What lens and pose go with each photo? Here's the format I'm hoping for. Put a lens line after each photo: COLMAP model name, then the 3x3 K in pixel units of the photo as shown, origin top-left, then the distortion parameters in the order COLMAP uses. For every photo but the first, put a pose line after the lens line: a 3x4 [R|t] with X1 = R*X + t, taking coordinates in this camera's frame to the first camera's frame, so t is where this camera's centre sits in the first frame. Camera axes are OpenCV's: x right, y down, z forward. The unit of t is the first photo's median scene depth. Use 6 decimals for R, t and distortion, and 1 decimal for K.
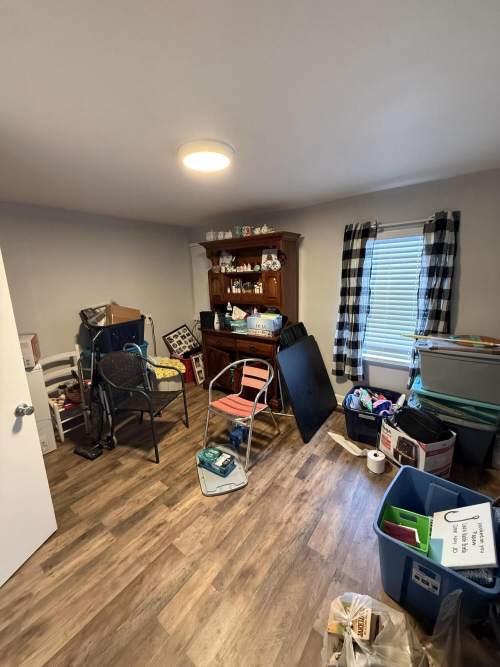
lens RADIAL K [[268.4, 0, 248.1], [0, 268.4, 332.3], [0, 0, 1]] dist [-0.003426, 0.000545]
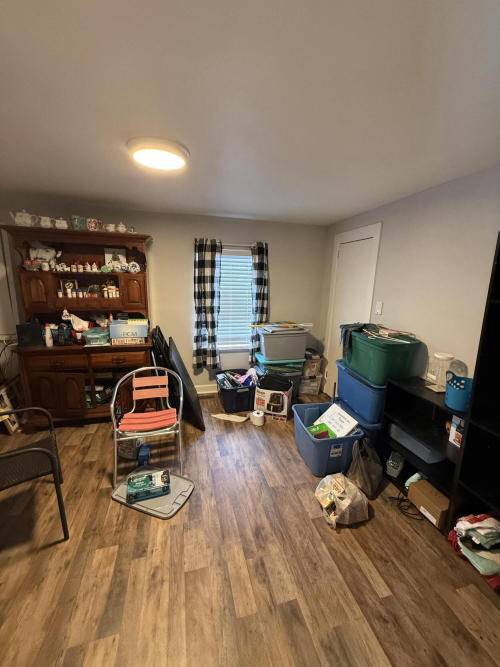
lens RADIAL K [[268.4, 0, 252.8], [0, 268.4, 331.8], [0, 0, 1]] dist [-0.003426, 0.000545]
pose [[0.595553, -0.116038, 0.794891, -0.523537], [0.123356, 0.990986, 0.052242, -0.030708], [-0.793788, 0.066942, 0.604499, 0.140807]]
